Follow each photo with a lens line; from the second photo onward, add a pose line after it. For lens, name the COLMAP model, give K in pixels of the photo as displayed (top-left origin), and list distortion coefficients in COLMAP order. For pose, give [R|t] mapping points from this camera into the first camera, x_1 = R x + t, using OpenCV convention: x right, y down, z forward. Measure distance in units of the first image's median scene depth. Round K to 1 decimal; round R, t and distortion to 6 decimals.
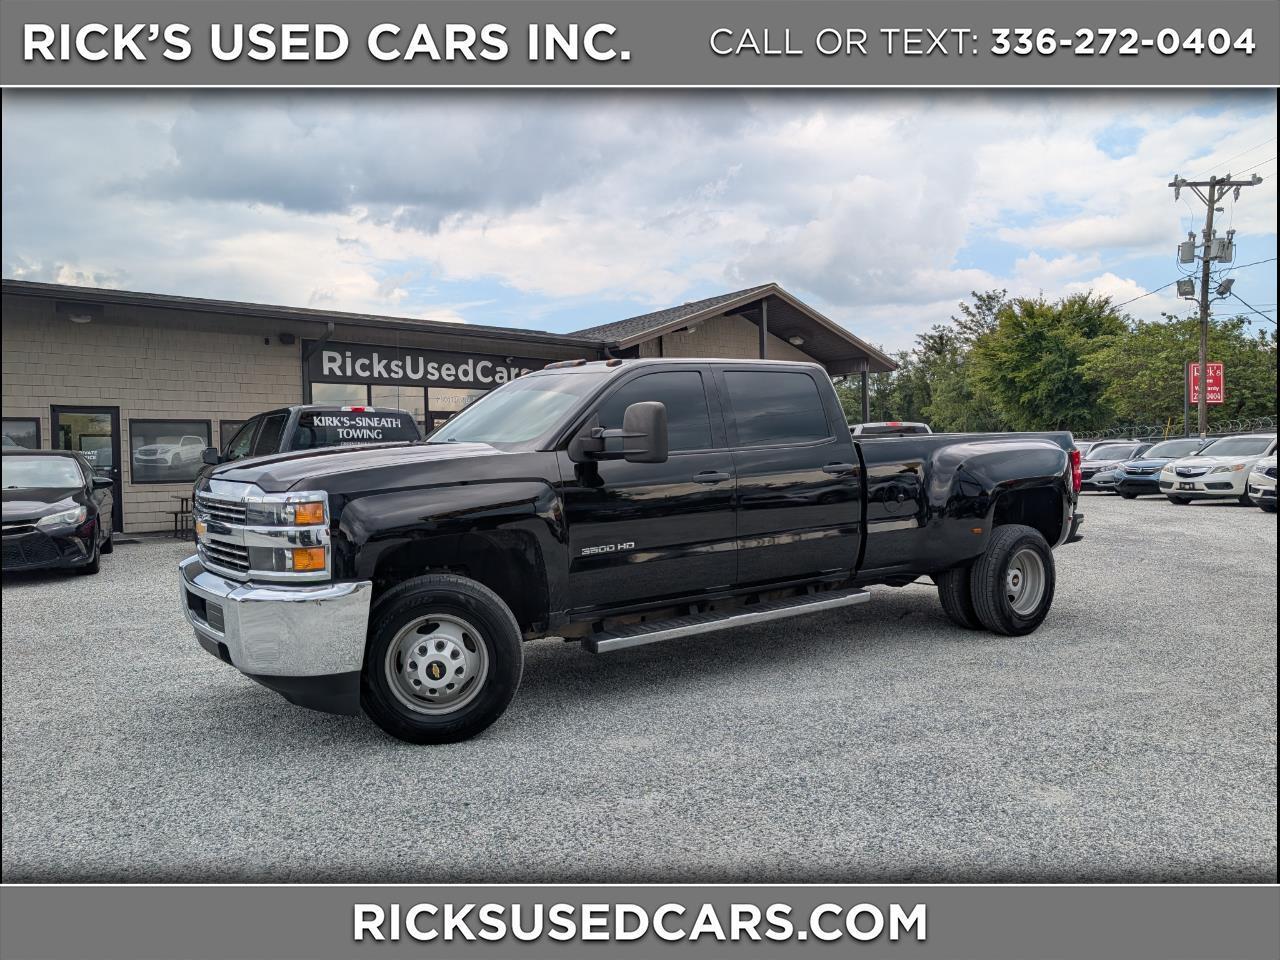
lens RADIAL K [[915.6, 0, 645.8], [0, 915.6, 479.9], [0, 0, 1]] dist [0.001053, -0.022665]
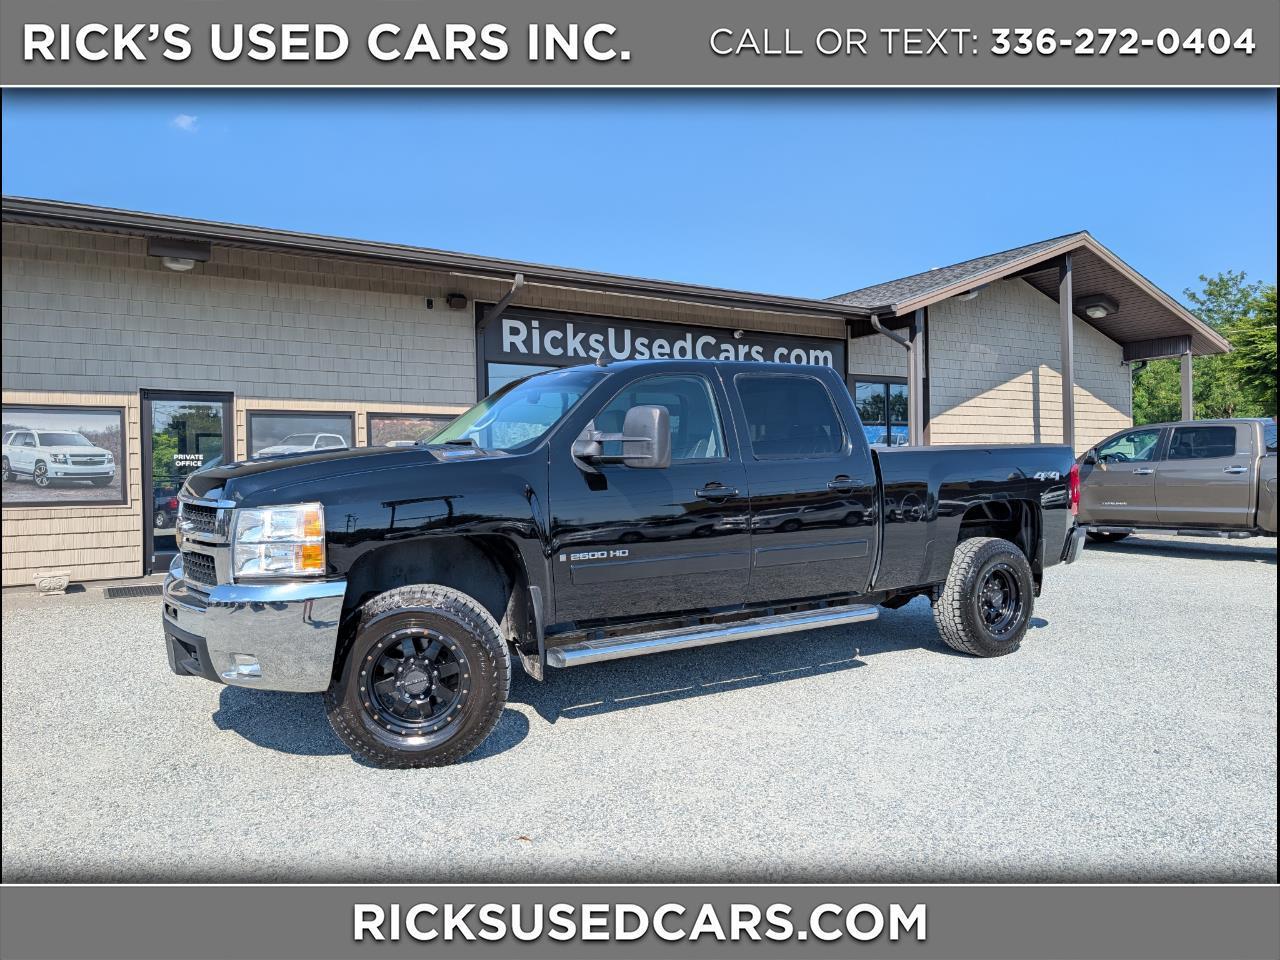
lens RADIAL K [[915.6, 0, 645.9], [0, 915.6, 486.7], [0, 0, 1]] dist [0.001053, -0.022665]
pose [[0.990209, 0.007868, -0.139372, -0.128857], [-0.008186, 0.999965, -0.001710, -0.006424], [0.139354, 0.002834, 0.990239, 0.276098]]
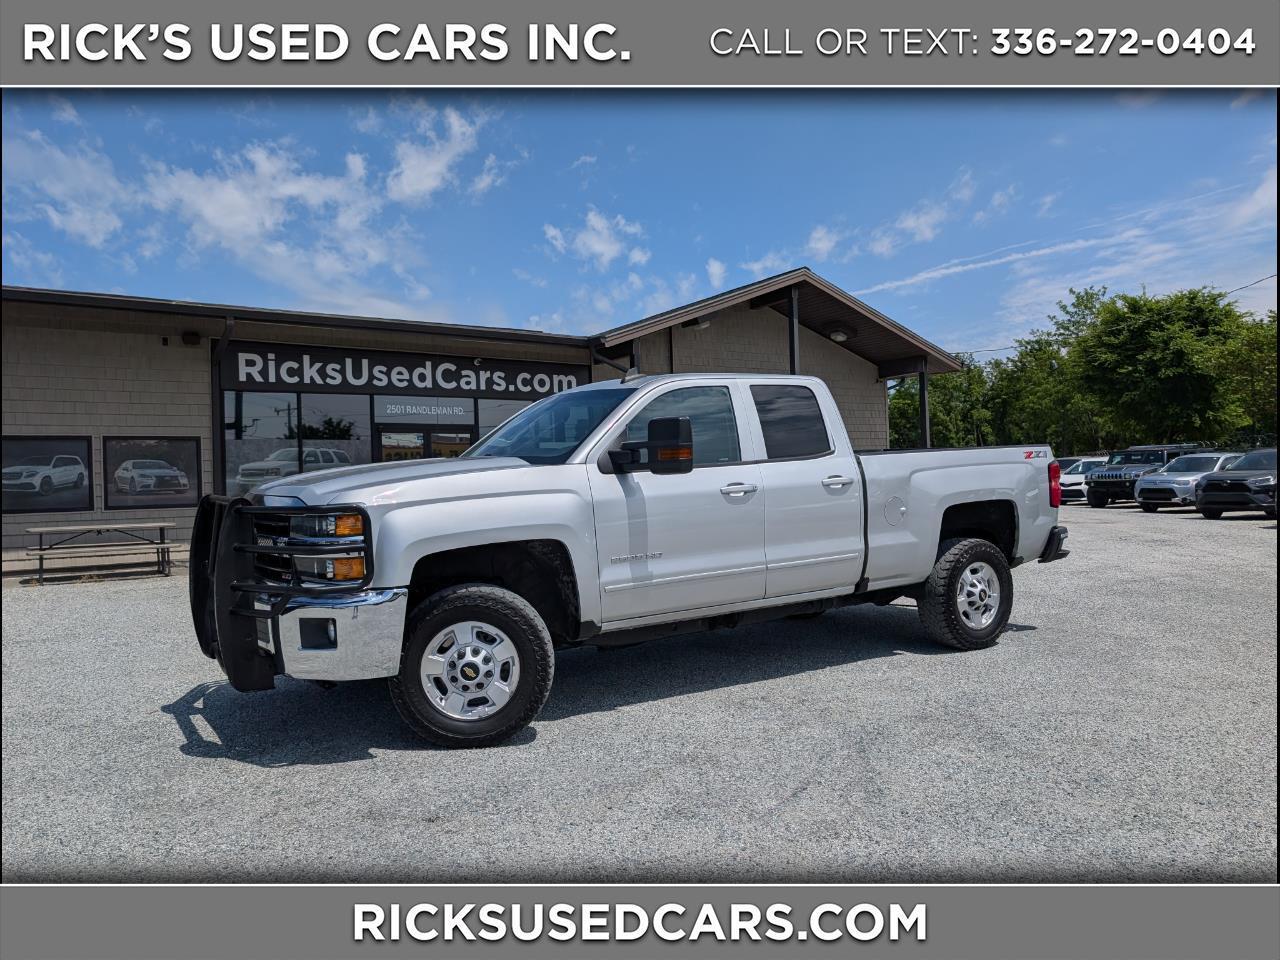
lens RADIAL K [[915.6, 0, 646.2], [0, 915.6, 473.8], [0, 0, 1]] dist [0.001053, -0.022665]
pose [[0.994505, -0.000554, -0.104686, 0.100959], [-0.001196, 0.999861, -0.016656, -0.015500], [0.104680, 0.016689, 0.994366, 0.195250]]
